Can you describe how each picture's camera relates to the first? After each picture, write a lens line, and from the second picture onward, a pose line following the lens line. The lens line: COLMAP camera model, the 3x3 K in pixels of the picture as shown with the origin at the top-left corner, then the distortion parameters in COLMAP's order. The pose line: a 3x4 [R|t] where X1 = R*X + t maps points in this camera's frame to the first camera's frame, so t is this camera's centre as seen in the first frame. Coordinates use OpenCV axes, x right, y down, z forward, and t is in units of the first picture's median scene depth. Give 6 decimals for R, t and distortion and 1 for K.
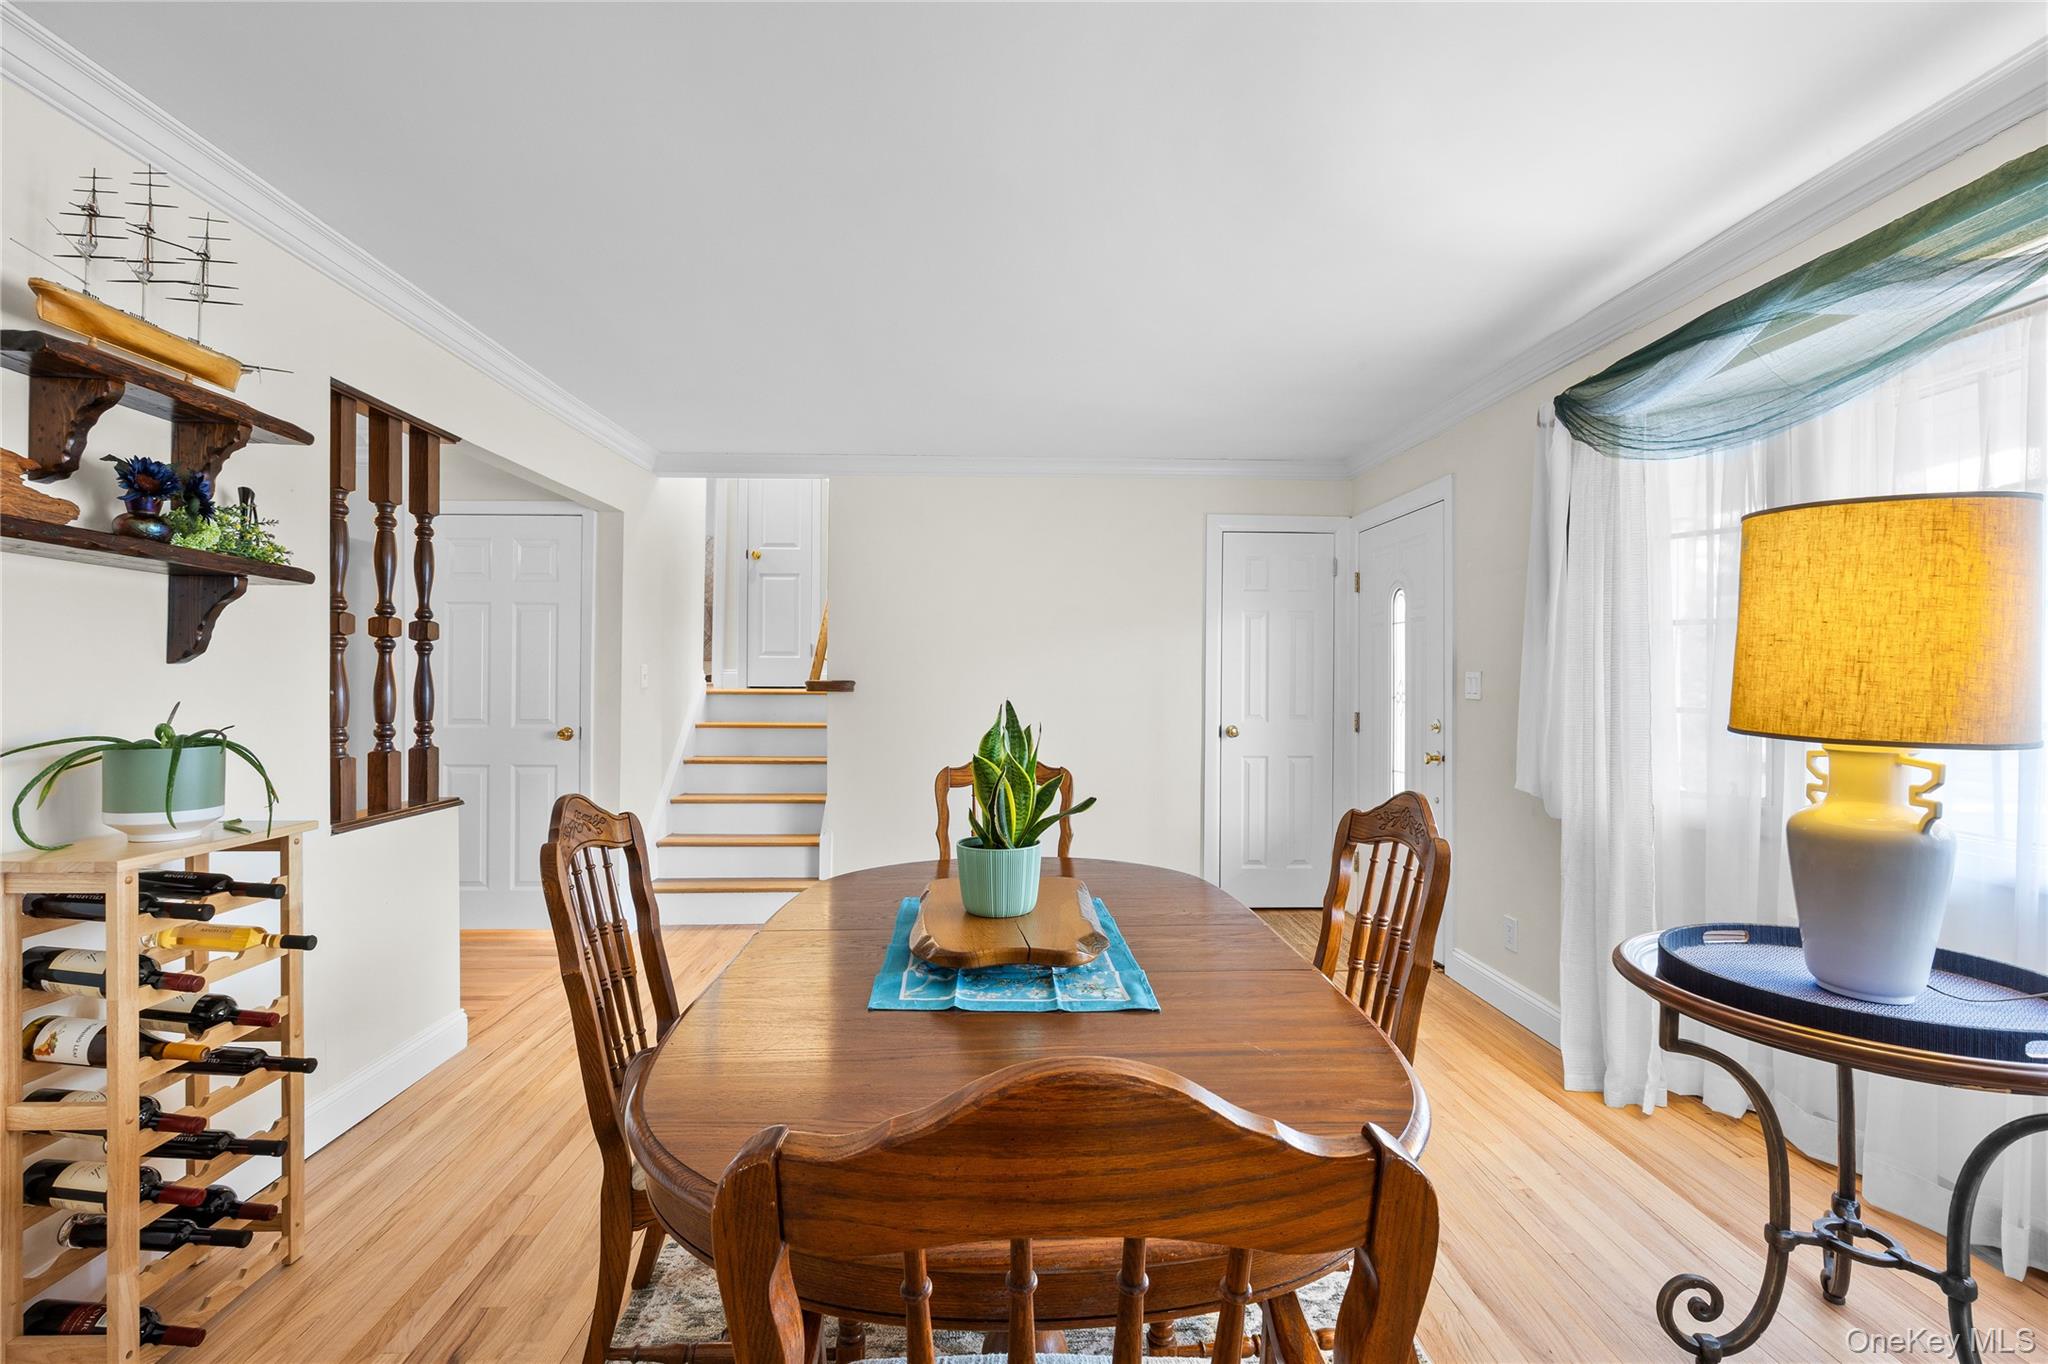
lens RADIAL K [[912.5, 0, 1025.7], [0, 912.5, 682.0], [0, 0, 1]] dist [-0.003607, 0.000927]
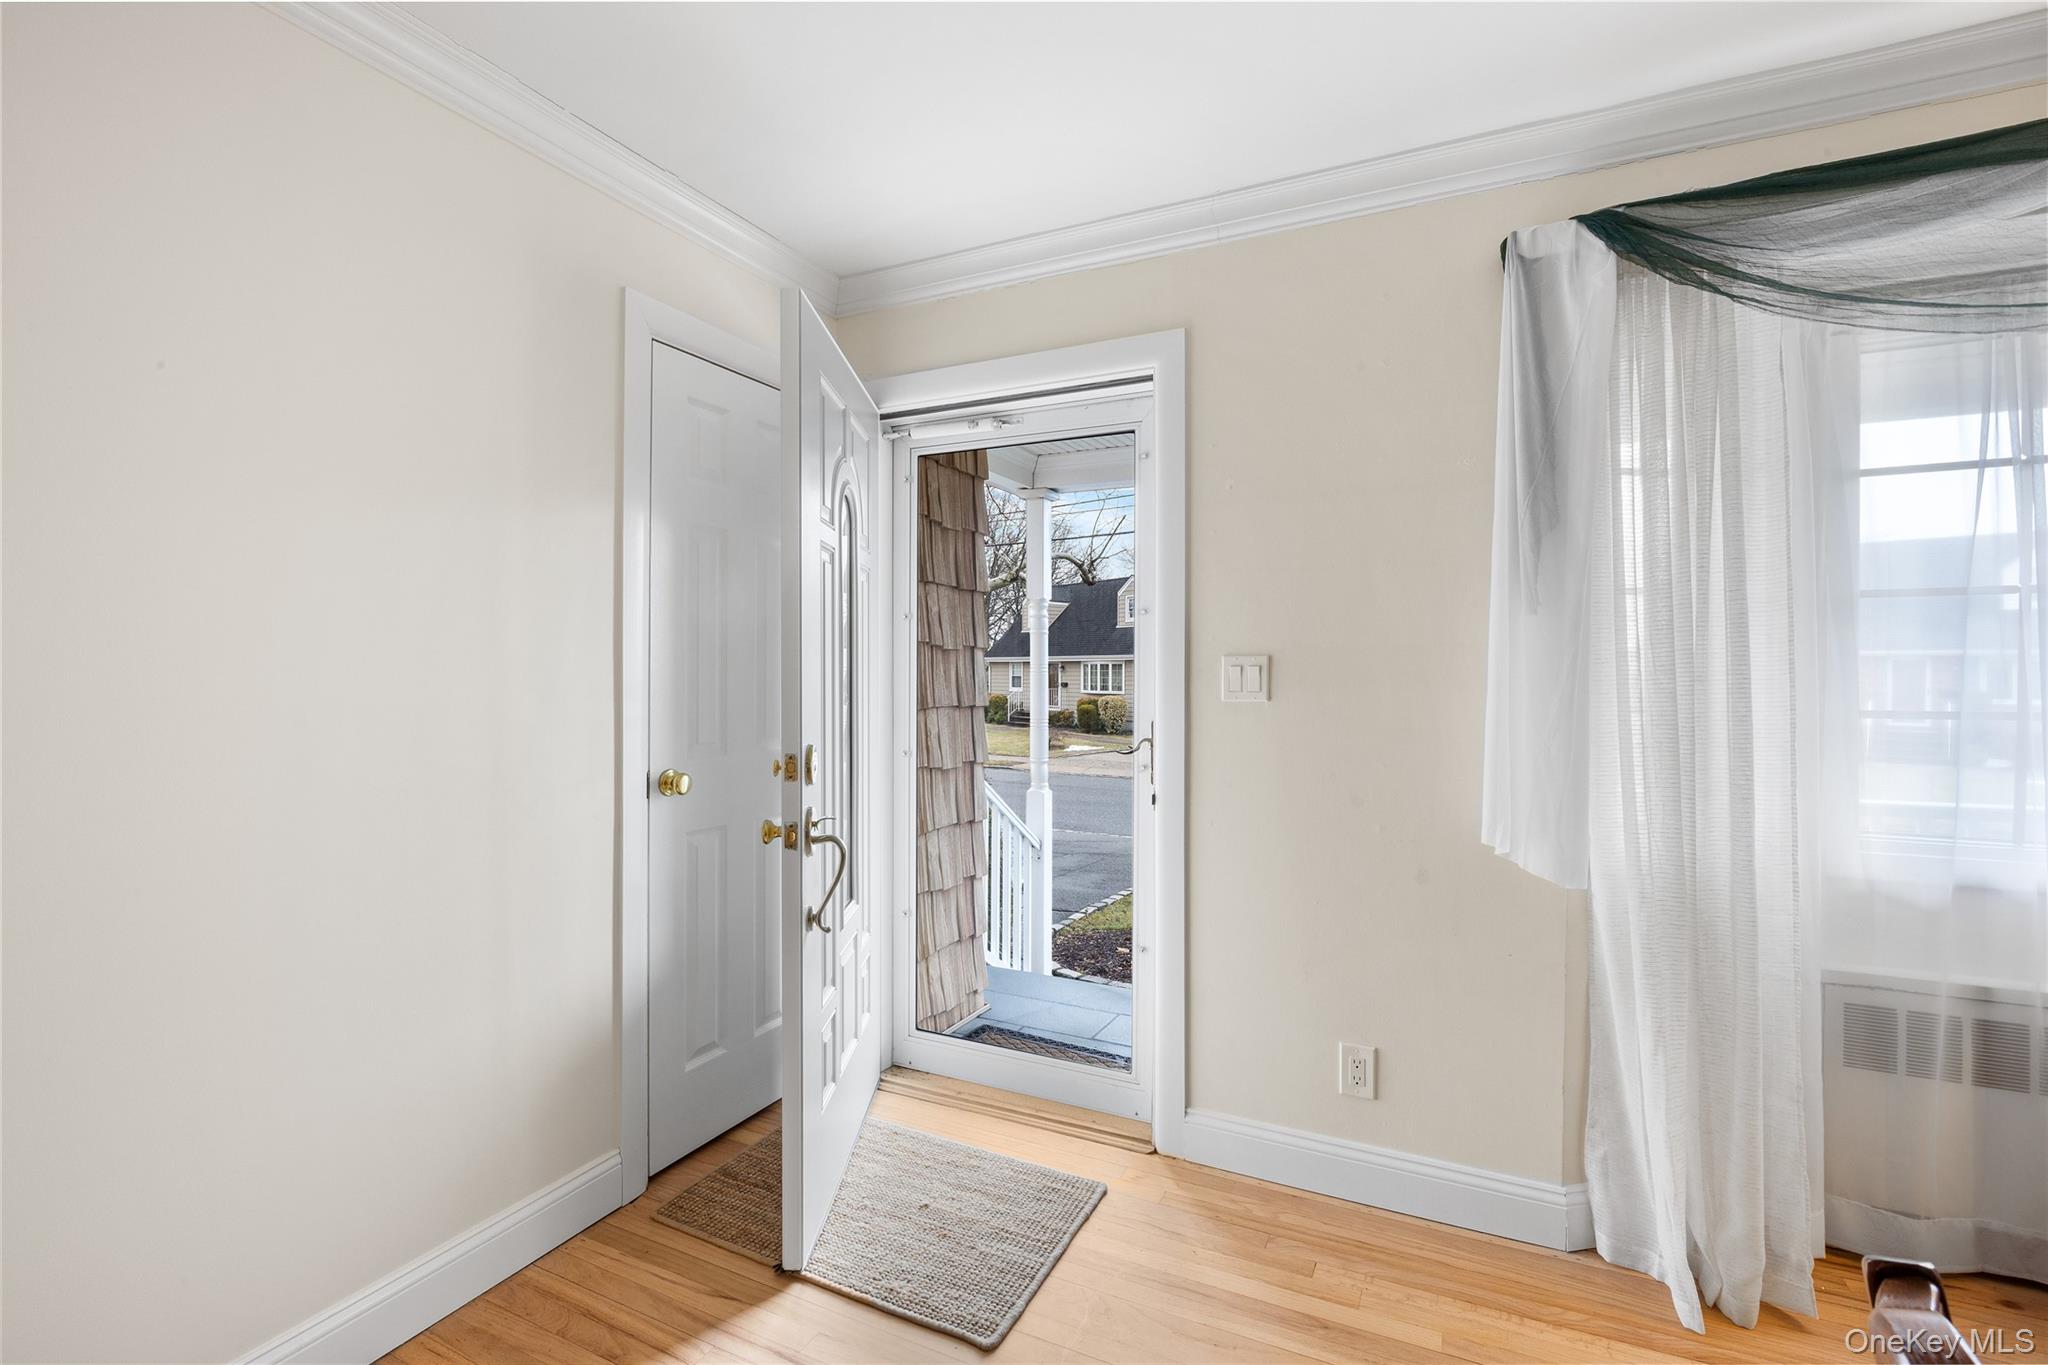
lens RADIAL K [[912.5, 0, 1024.1], [0, 912.5, 676.0], [0, 0, 1]] dist [-0.003607, 0.000927]
pose [[0.475616, -0.007084, 0.879624, -0.167879], [0.000572, 0.999970, 0.007744, -0.002393], [-0.879653, -0.003180, 0.475606, 1.149020]]
